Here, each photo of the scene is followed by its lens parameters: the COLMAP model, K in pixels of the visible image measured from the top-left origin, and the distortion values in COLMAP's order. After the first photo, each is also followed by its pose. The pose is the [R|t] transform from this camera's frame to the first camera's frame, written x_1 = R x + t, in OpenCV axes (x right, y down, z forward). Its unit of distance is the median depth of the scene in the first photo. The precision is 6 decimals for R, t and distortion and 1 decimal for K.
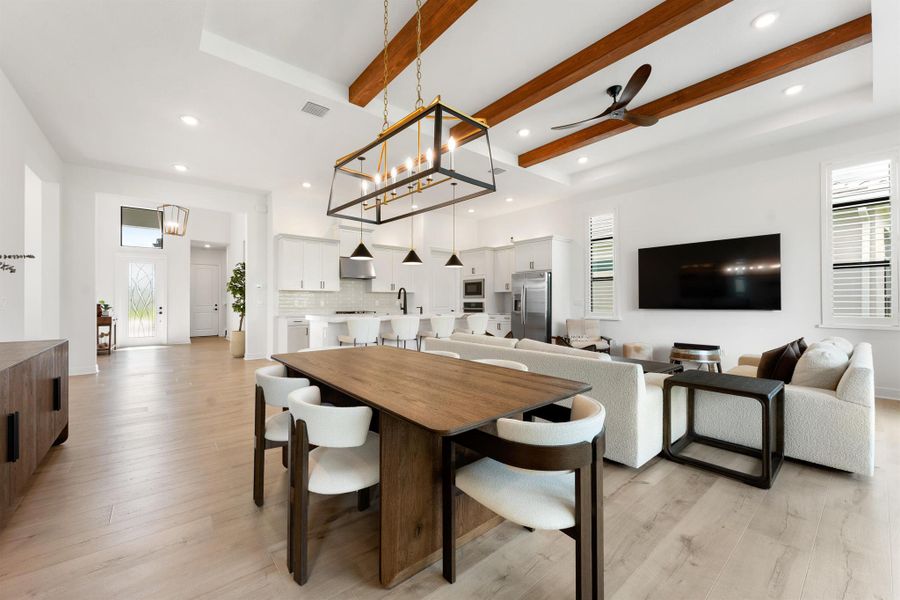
lens RADIAL K [[354.4, 0, 450.0], [0, 354.4, 300.0], [0, 0, 1]] dist [0.000200, -0.000010]
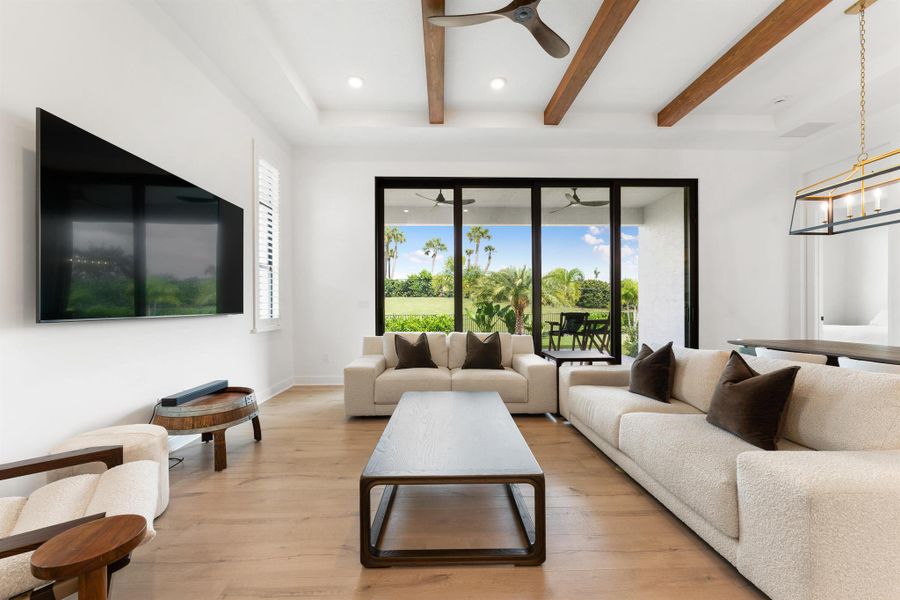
lens RADIAL K [[361.1, 0, 447.6], [0, 361.1, 306.0], [0, 0, 1]] dist [0.000233, 0.000266]
pose [[-0.779614, 0.001392, 0.626258, 0.083558], [-0.002150, 0.999986, -0.004900, 0.009968], [-0.626256, -0.005166, -0.779600, 0.861917]]
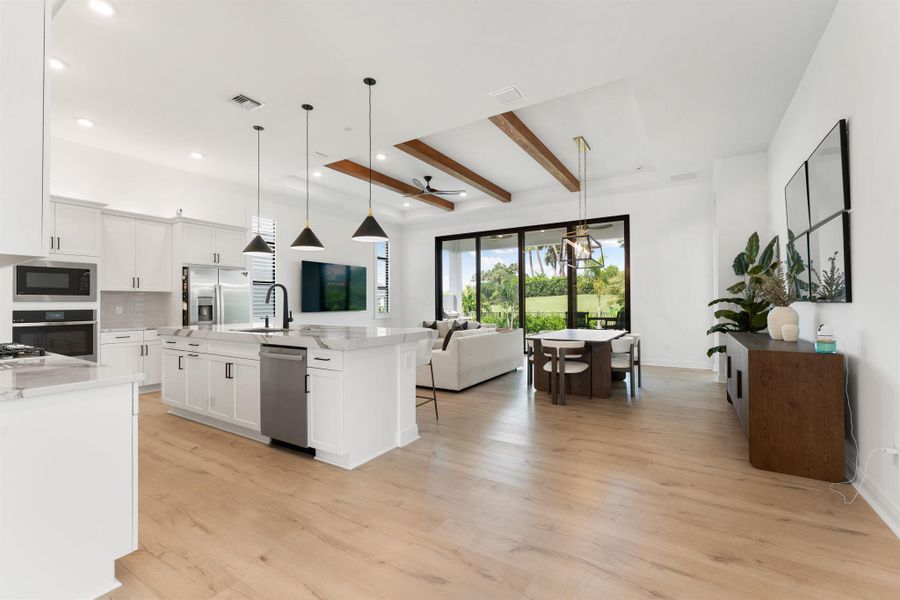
lens RADIAL K [[390.0, 0, 446.1], [0, 390.0, 299.6], [0, 0, 1]] dist [-0.001058, -0.000396]
pose [[-0.301248, 0.011178, 0.953480, -0.695720], [-0.000042, 0.999931, -0.011736, -0.001491], [-0.953546, -0.003576, -0.301227, 0.789538]]
